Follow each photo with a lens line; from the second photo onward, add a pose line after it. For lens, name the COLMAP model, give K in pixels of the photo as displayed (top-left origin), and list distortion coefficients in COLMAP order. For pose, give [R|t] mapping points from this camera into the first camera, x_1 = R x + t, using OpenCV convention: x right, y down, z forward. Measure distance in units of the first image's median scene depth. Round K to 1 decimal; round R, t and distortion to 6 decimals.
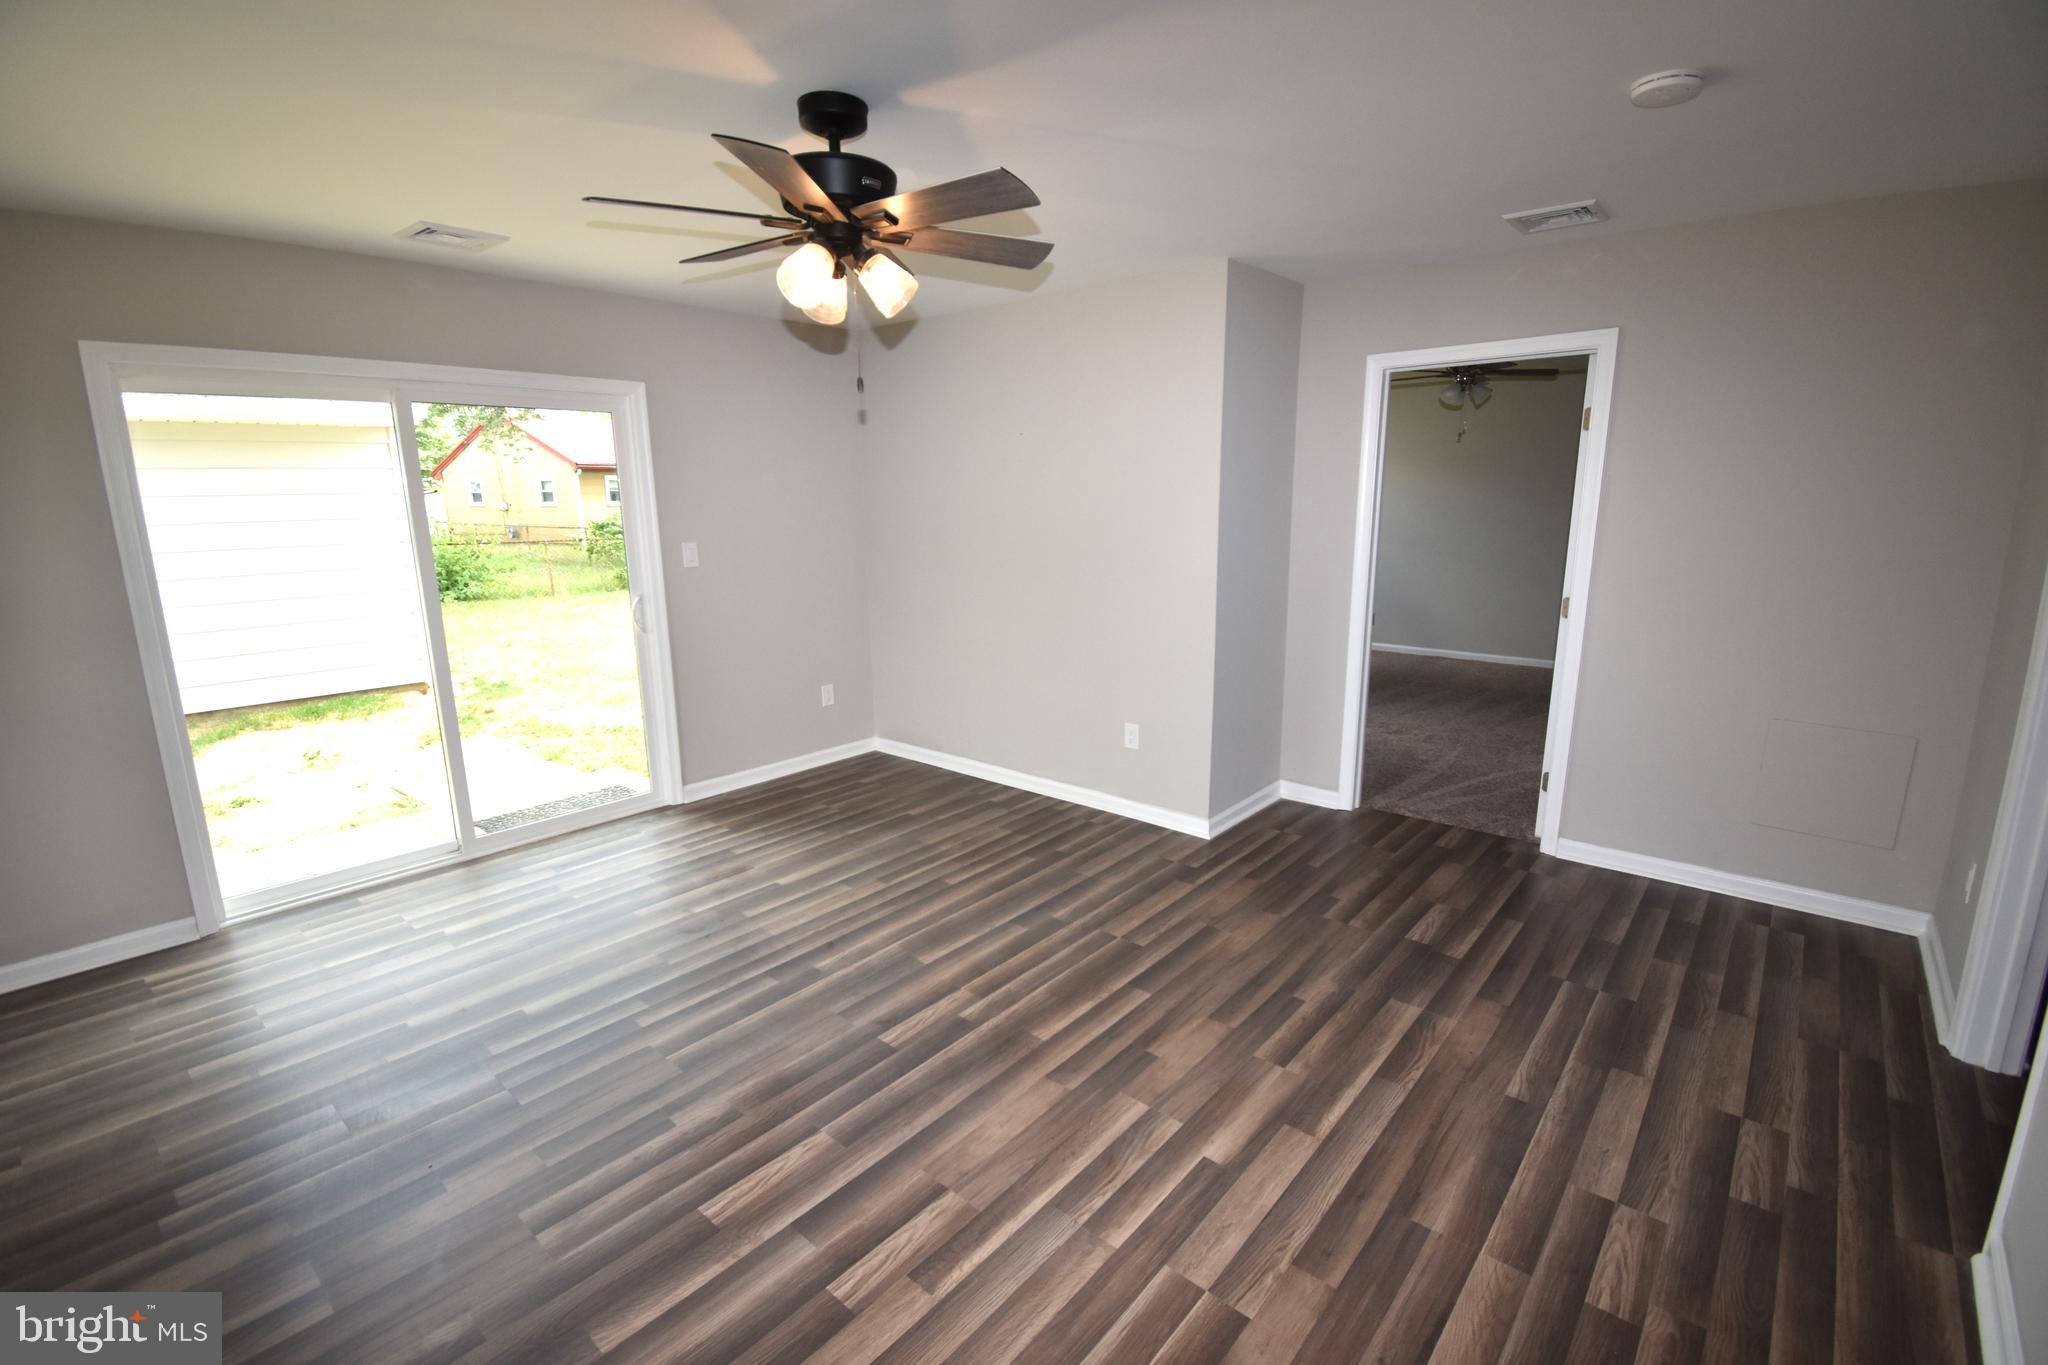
lens RADIAL K [[928.4, 0, 1024.0], [0, 928.4, 682.5], [0, 0, 1]] dist [-0.002404, -0.000773]
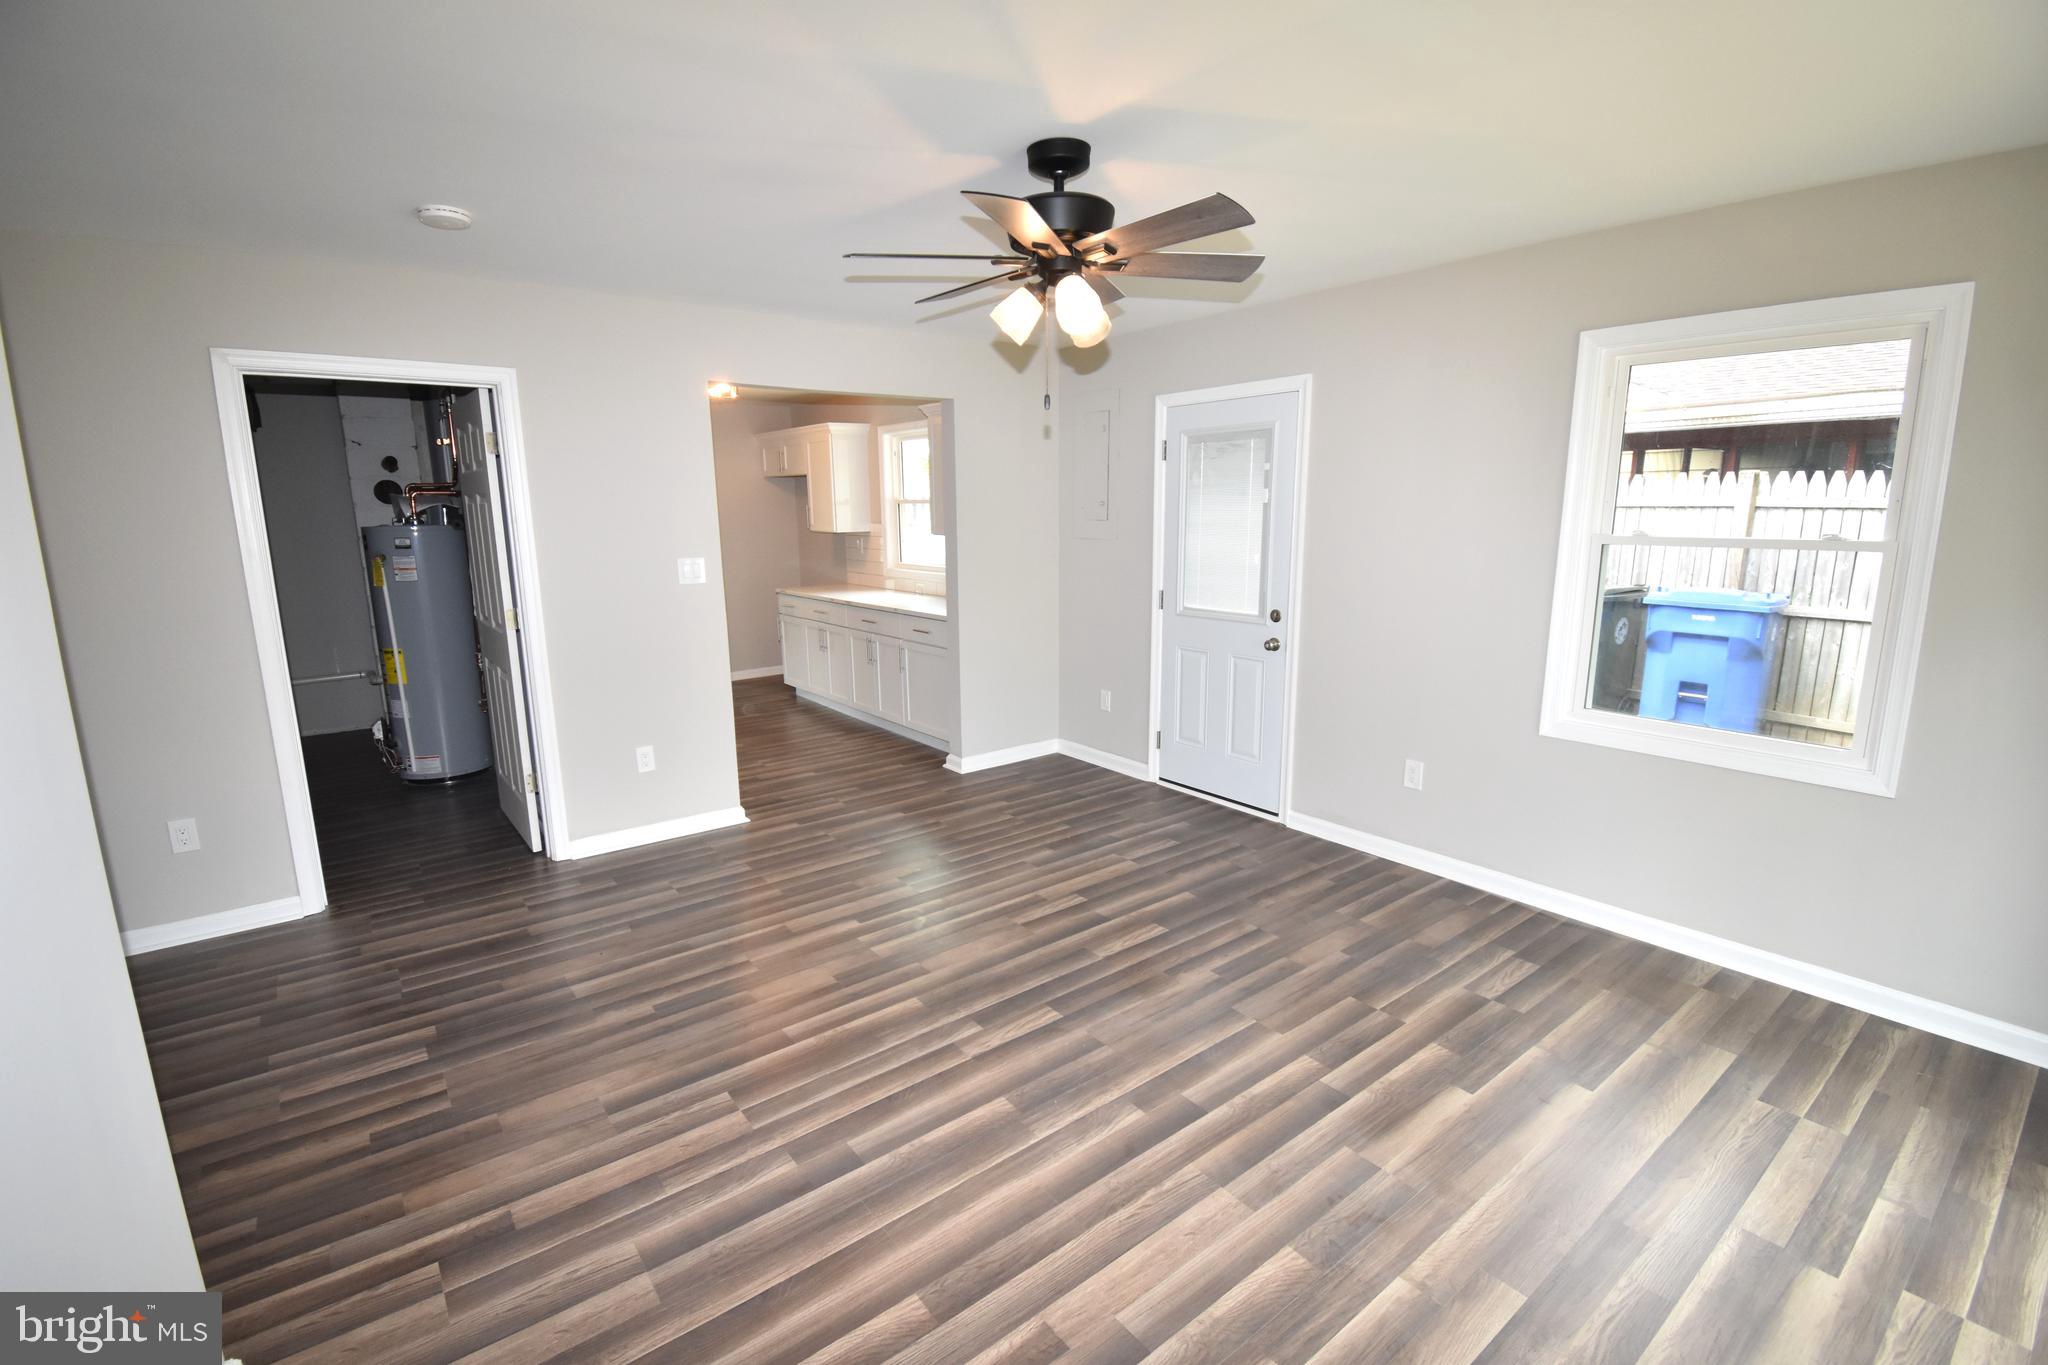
lens RADIAL K [[928.4, 0, 1024.0], [0, 928.4, 682.5], [0, 0, 1]] dist [-0.002404, -0.000773]
pose [[-0.981482, -0.015787, 0.190902, -0.299561], [0.057893, 0.925546, 0.374184, -0.358898], [-0.182596, 0.378307, -0.907492, 1.761317]]
